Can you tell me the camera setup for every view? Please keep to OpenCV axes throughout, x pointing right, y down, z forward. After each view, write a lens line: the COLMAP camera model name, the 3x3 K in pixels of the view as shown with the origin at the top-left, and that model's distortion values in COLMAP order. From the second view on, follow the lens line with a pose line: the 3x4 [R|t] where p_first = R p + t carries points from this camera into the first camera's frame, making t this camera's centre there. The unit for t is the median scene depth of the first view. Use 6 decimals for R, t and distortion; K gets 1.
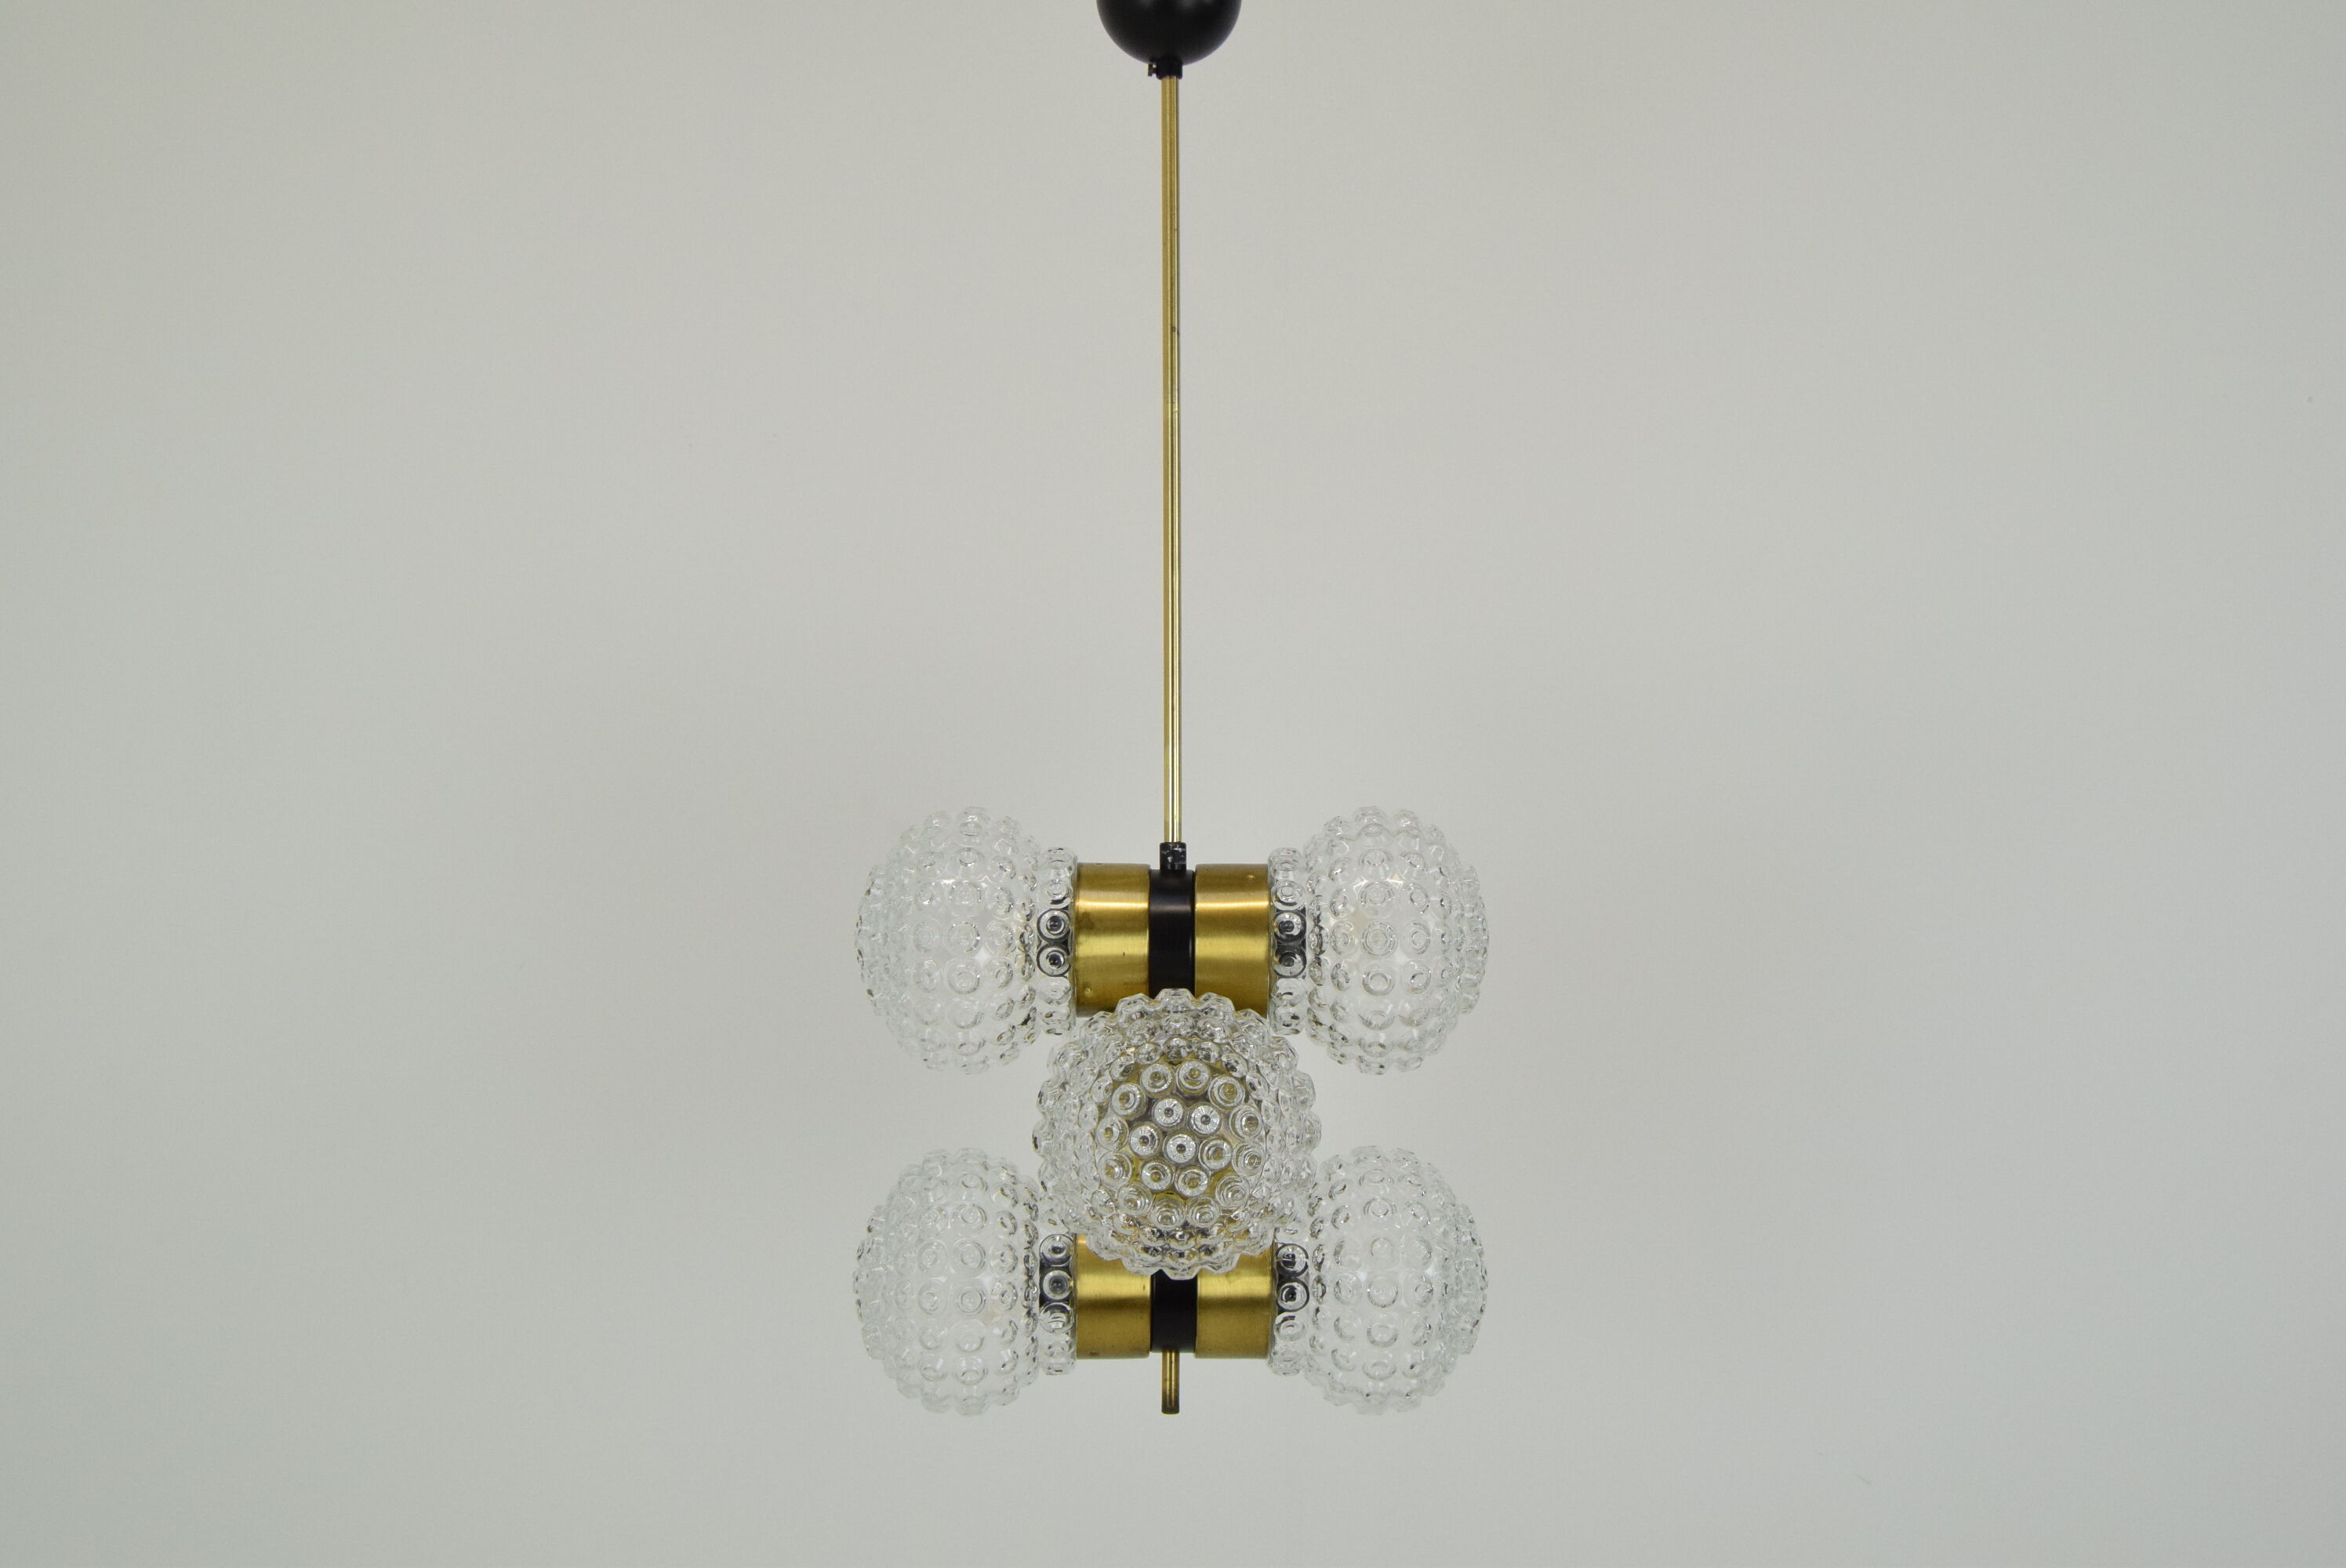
lens RADIAL K [[3044.0, 0, 1173.0], [0, 3044.0, 784.0], [0, 0, 1]] dist [-0.000994, -0.004231]
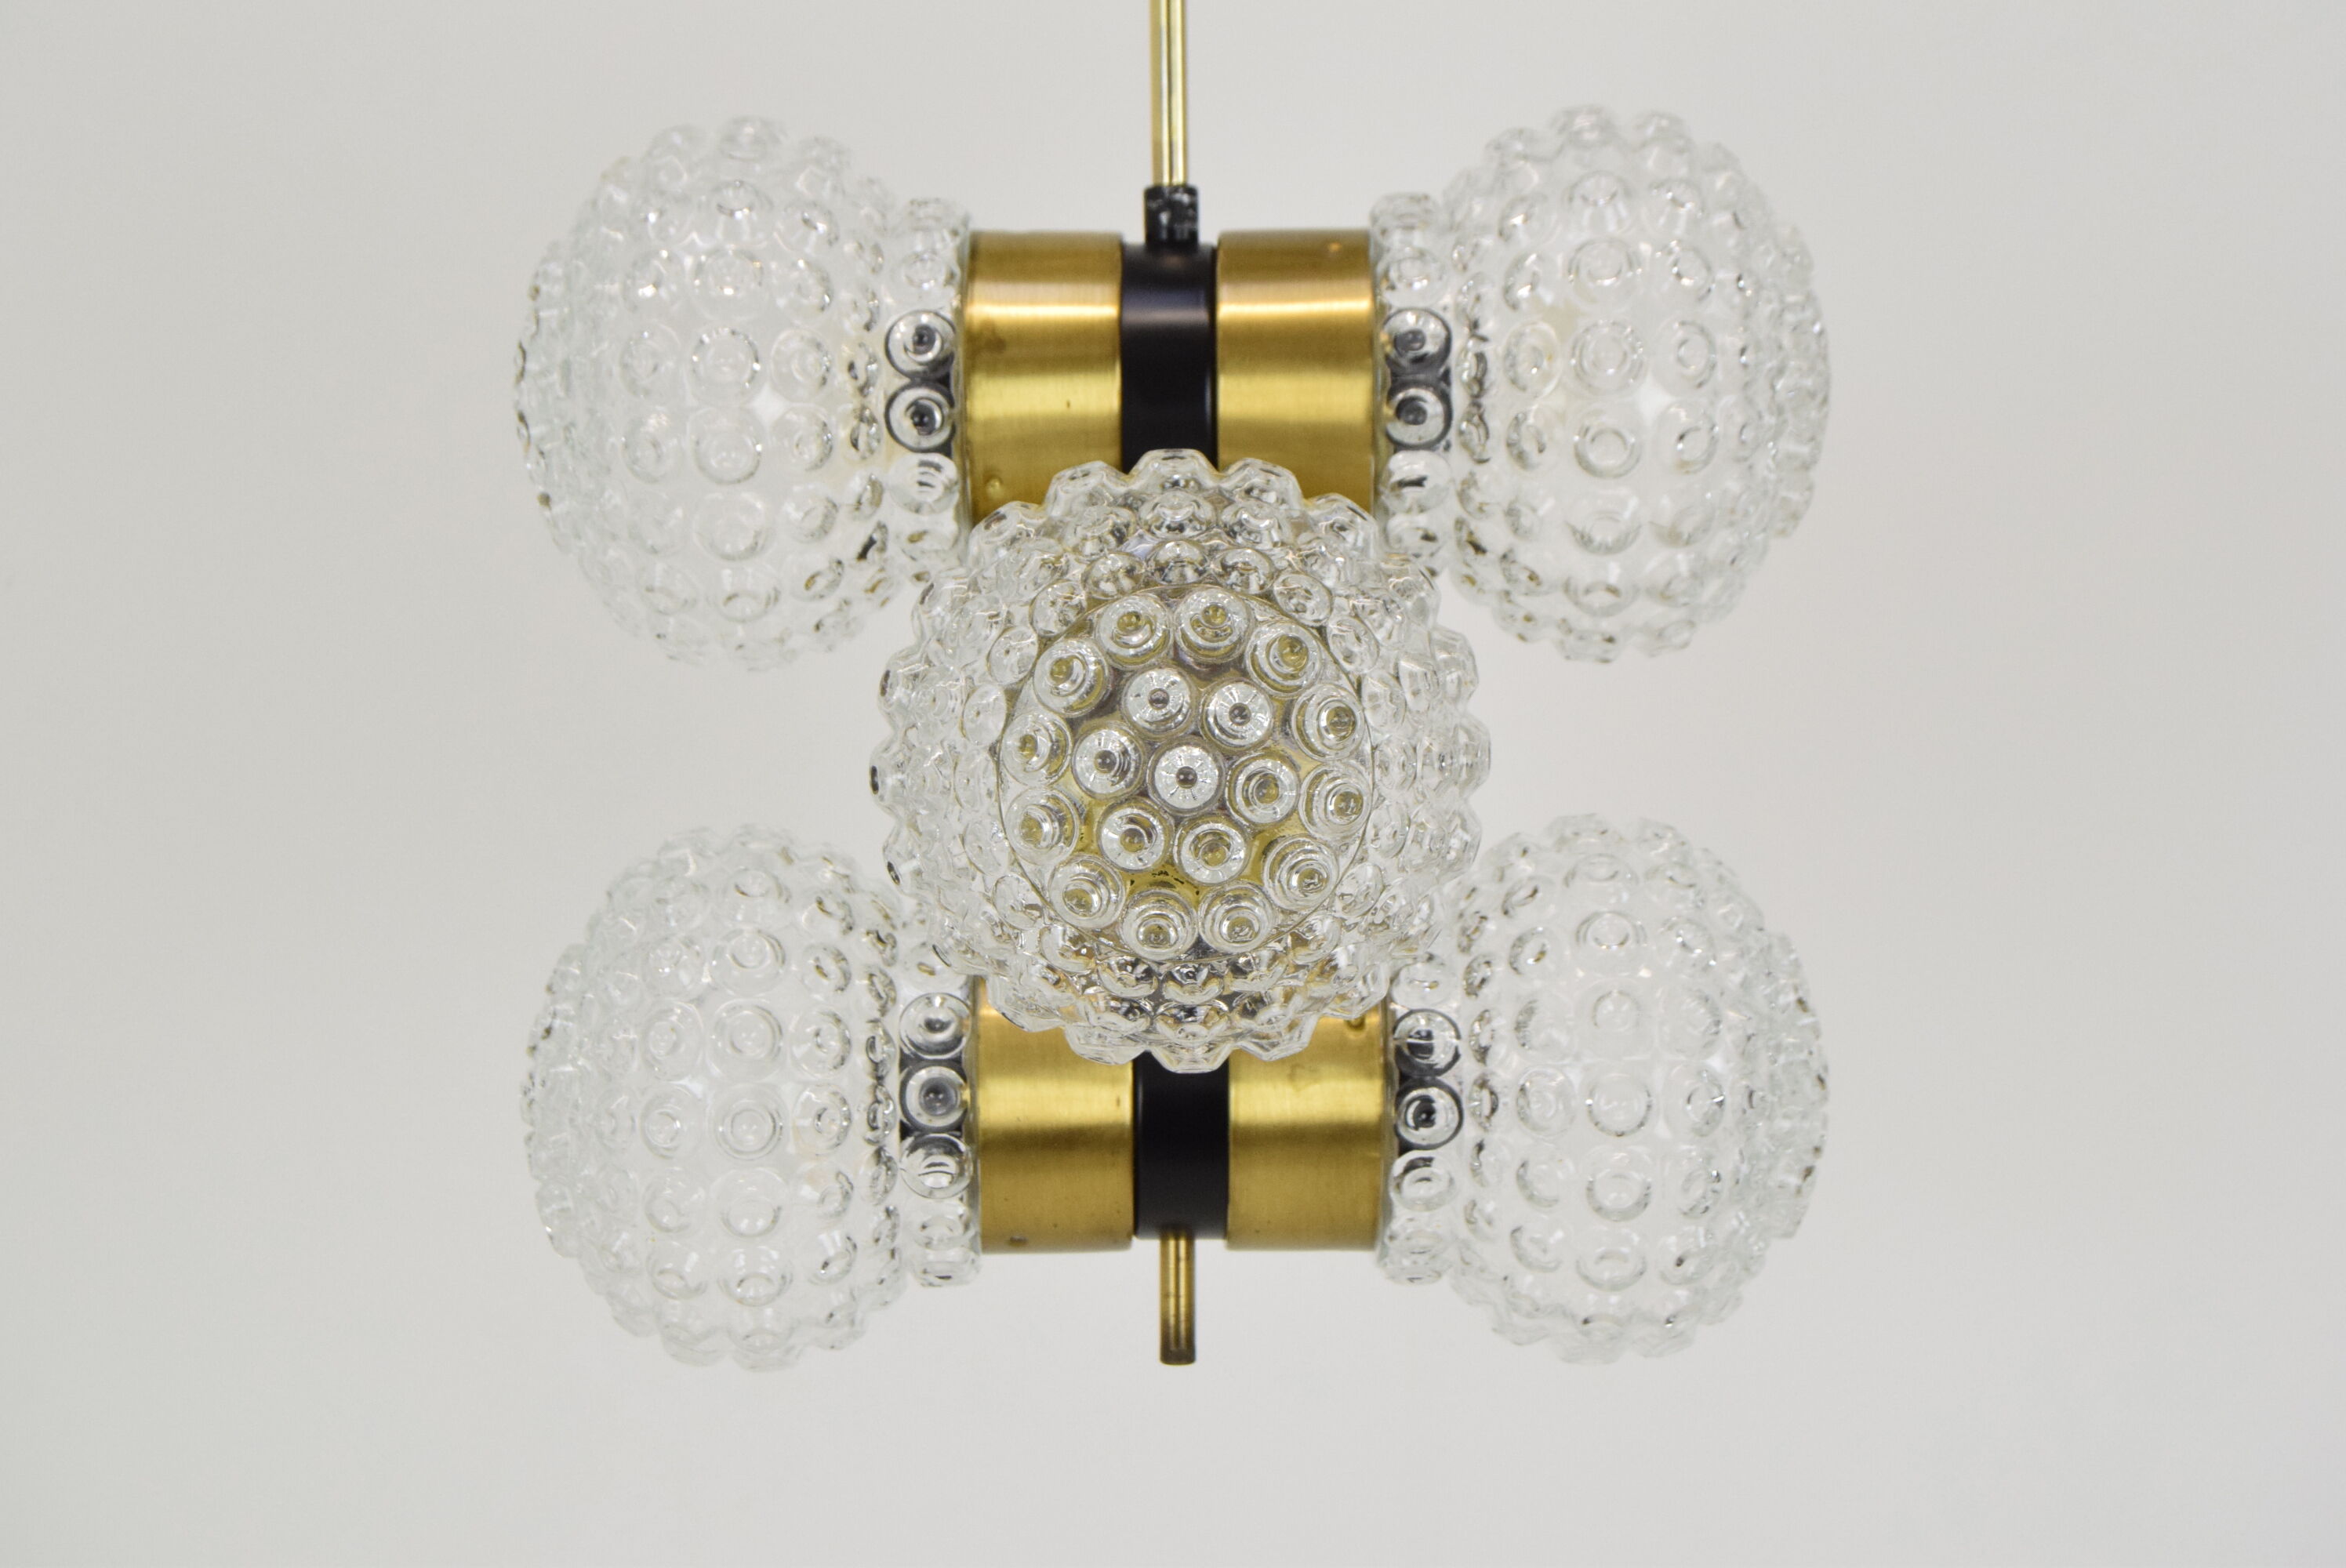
lens RADIAL K [[3974.7, 0, 1173.0], [0, 3974.7, 784.0], [0, 0, 1]] dist [0.019575, 0.014173]
pose [[0.999870, -0.009764, -0.012807, 0.007610], [0.010375, 0.998766, 0.048559, 0.085179], [0.012317, -0.048686, 0.998738, 0.377518]]
